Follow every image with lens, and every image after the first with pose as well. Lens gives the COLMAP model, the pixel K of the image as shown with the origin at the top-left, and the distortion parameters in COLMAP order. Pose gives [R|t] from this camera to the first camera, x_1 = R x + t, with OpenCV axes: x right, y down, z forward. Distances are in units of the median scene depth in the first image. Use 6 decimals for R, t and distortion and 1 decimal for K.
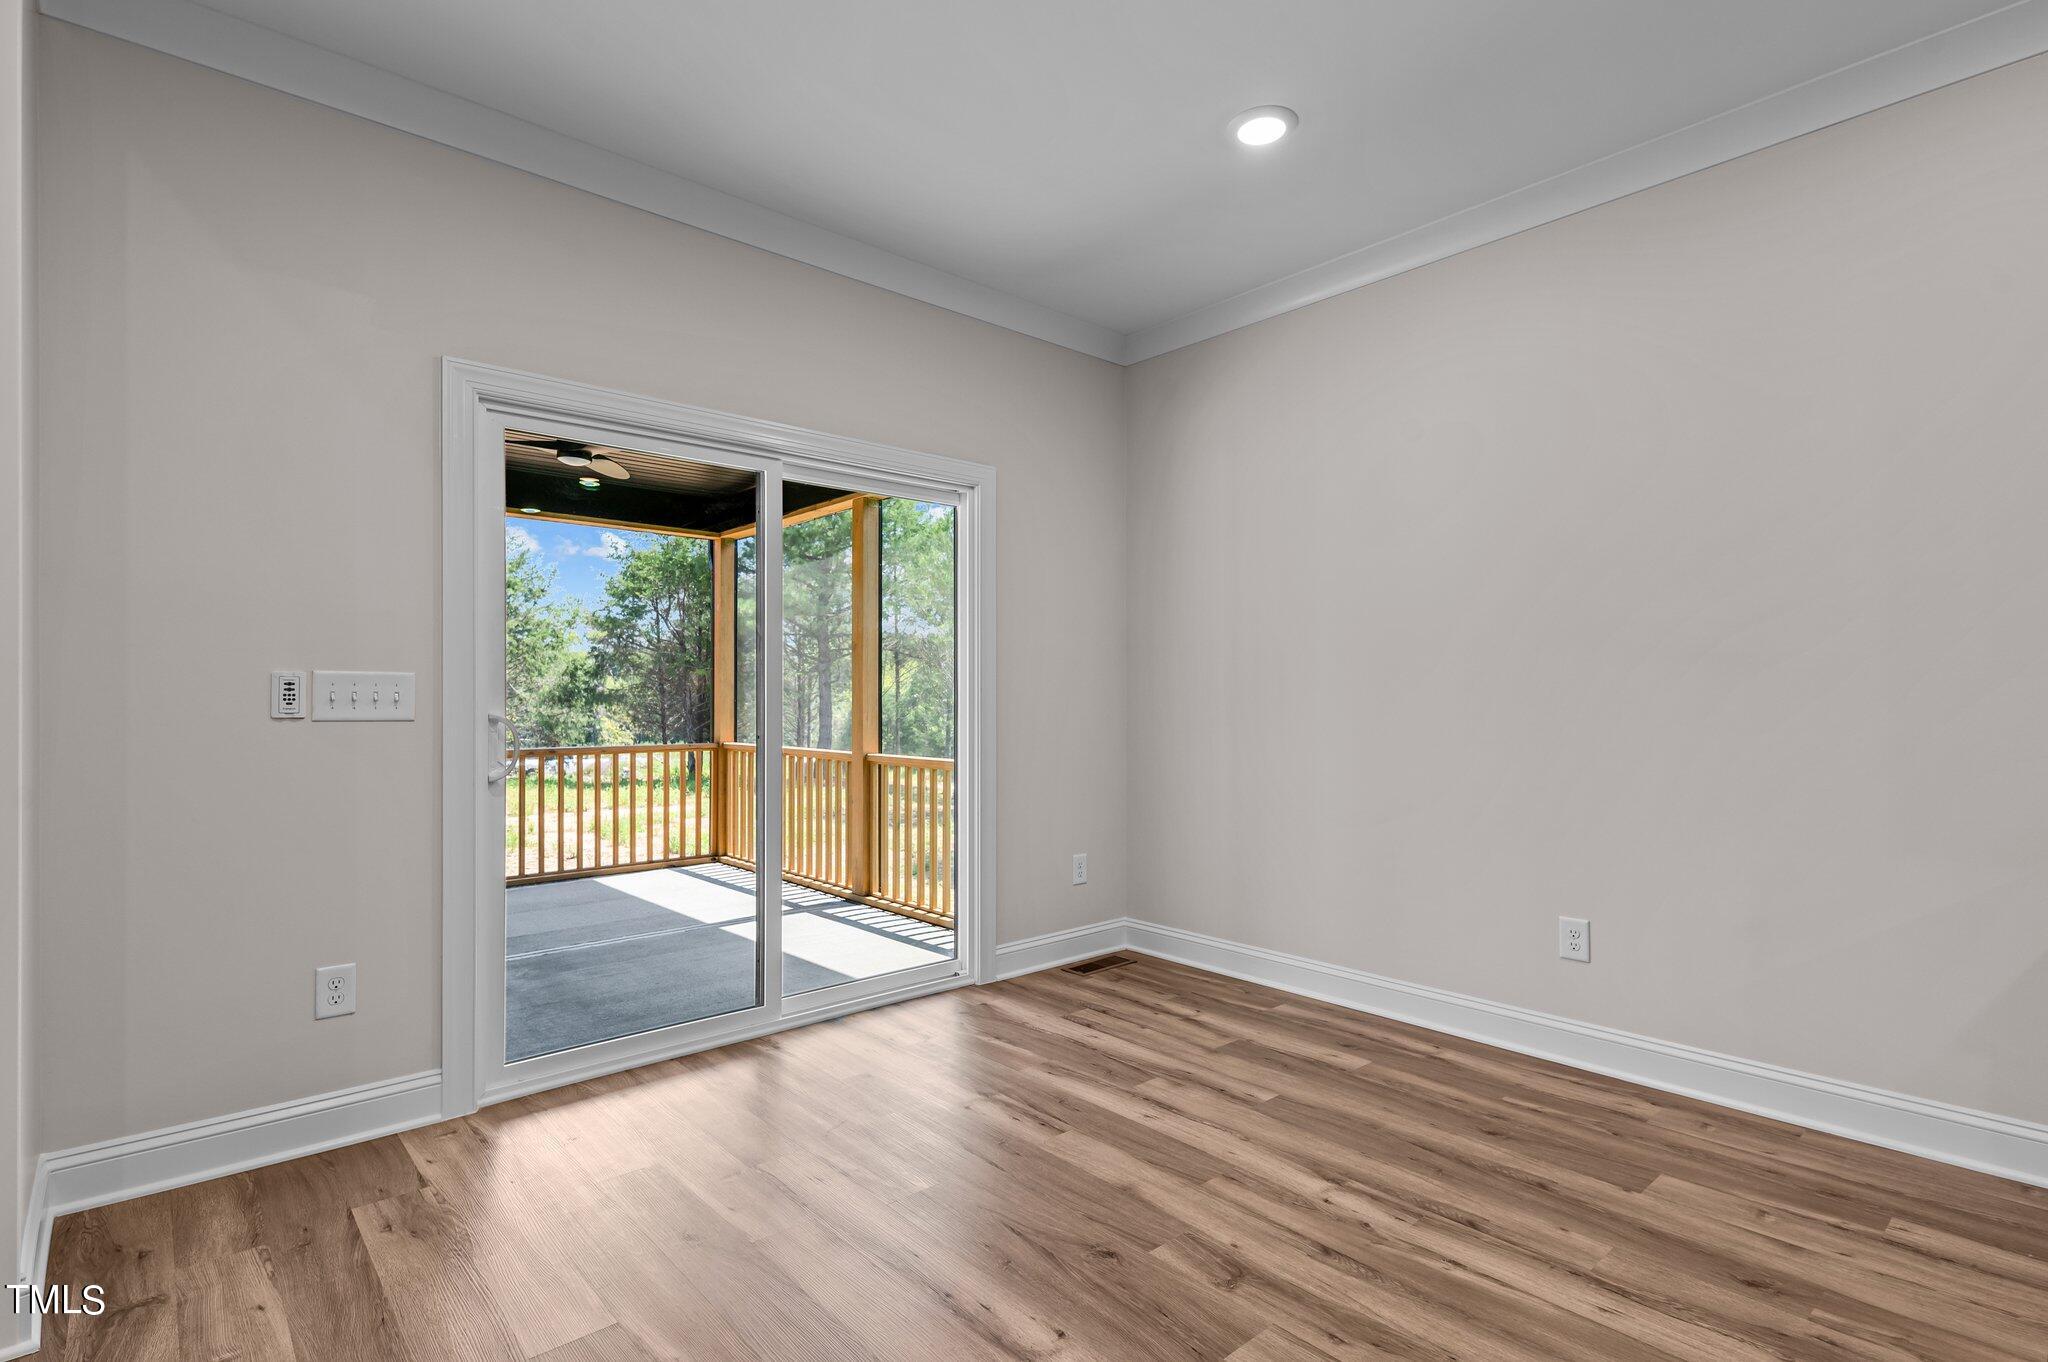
lens RADIAL K [[988.7, 0, 1024.0], [0, 988.7, 681.0], [0, 0, 1]] dist [0.000314, 0.000032]
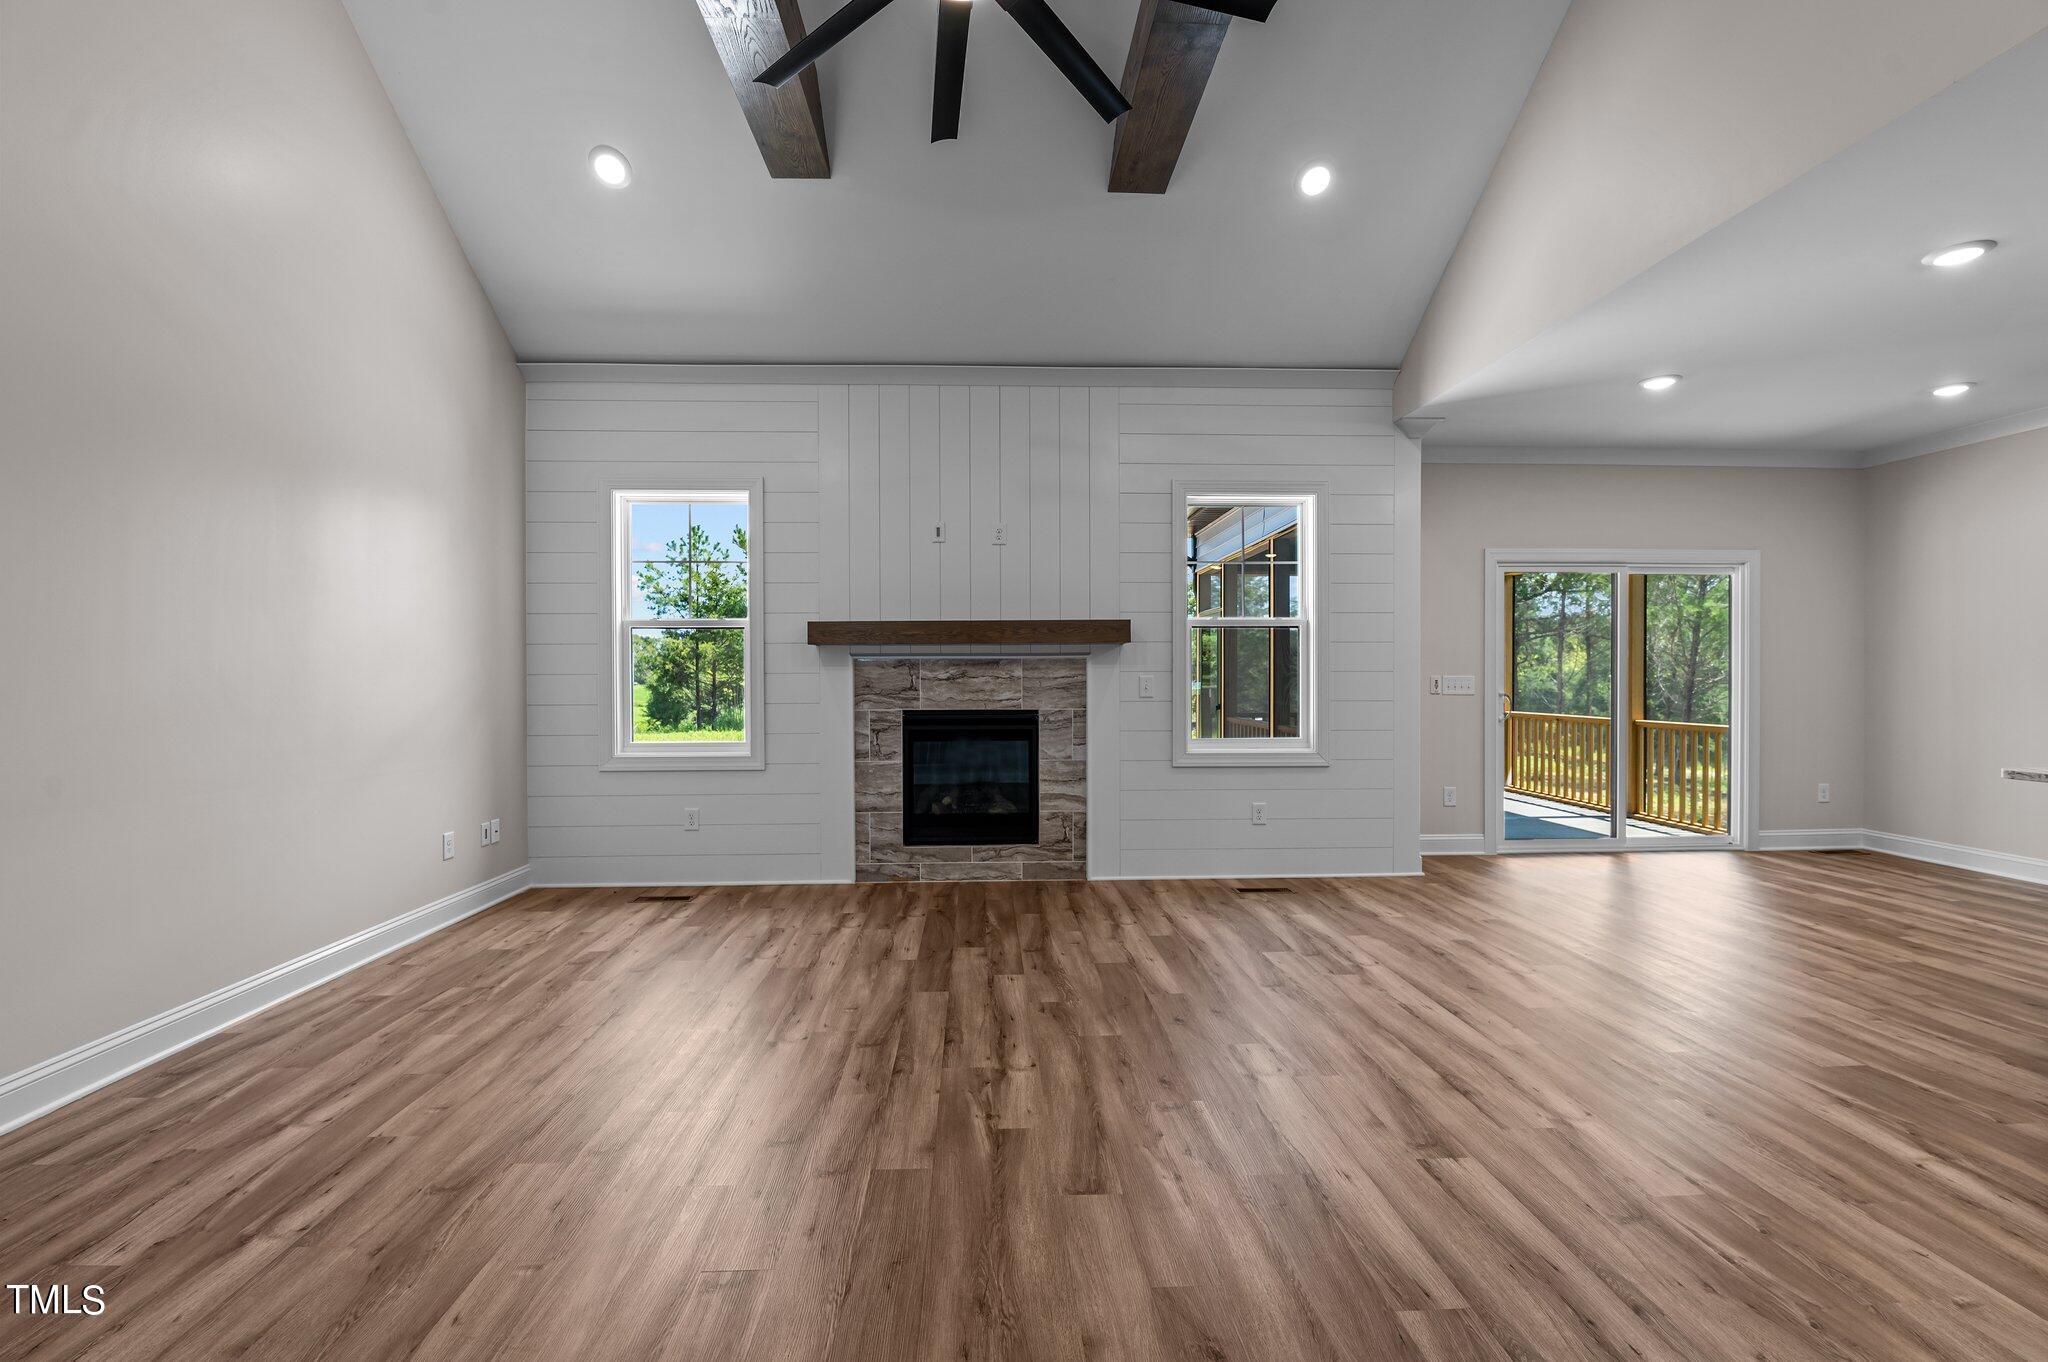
lens RADIAL K [[864.9, 0, 1016.7], [0, 864.9, 669.2], [0, 0, 1]] dist [-0.021367, -0.000461]
pose [[0.764770, 0.000562, -0.644304, -0.065402], [0.007152, 0.999931, 0.009362, -0.037847], [0.644264, -0.011767, 0.764713, -0.979543]]
